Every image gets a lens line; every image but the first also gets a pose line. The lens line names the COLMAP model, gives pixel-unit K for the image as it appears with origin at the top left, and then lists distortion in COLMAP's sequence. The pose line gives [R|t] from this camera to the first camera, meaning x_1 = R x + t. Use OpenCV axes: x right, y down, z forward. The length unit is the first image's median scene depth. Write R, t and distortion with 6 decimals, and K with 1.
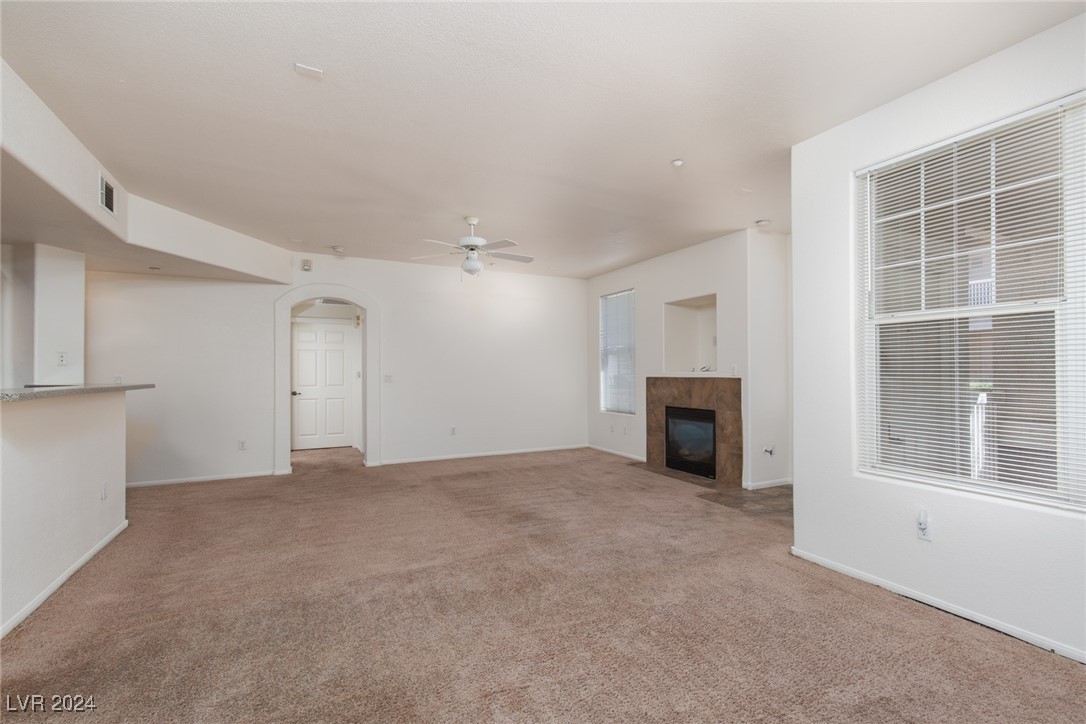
lens RADIAL K [[486.0, 0, 543.0], [0, 486.0, 362.0], [0, 0, 1]] dist [0.000925, 0.000239]
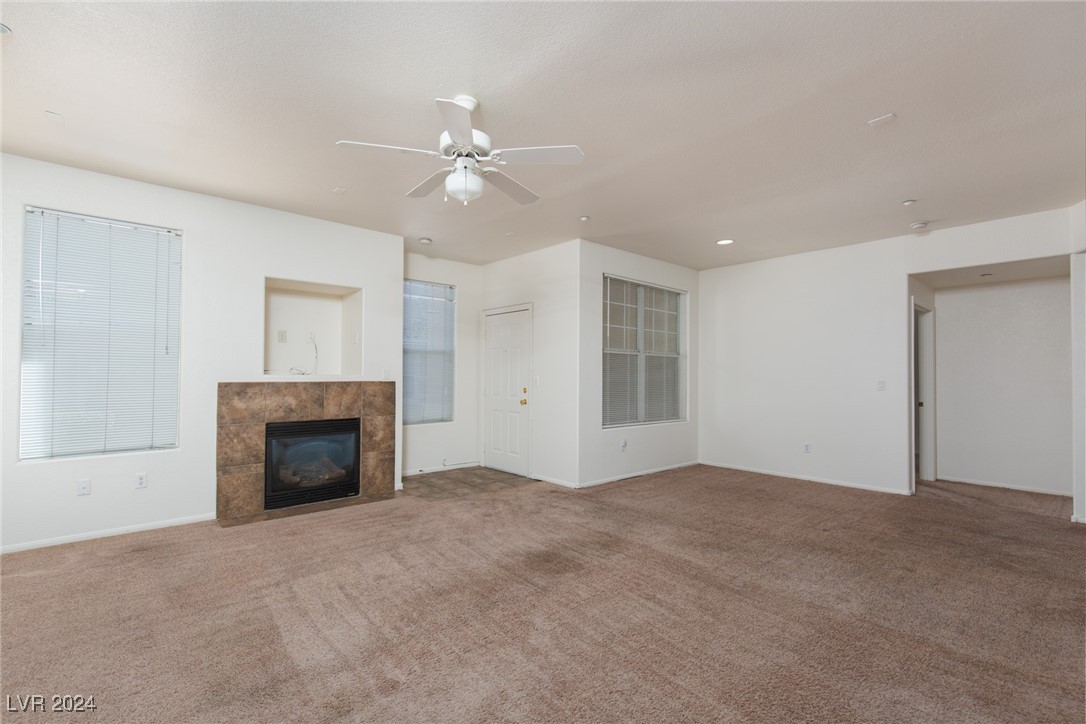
lens RADIAL K [[486.0, 0, 543.0], [0, 486.0, 362.0], [0, 0, 1]] dist [0.000925, 0.000239]
pose [[-0.258285, 0.024564, 0.965756, -0.597987], [-0.024812, 0.999178, -0.032050, 0.016275], [-0.965750, -0.032240, -0.257463, 0.893665]]
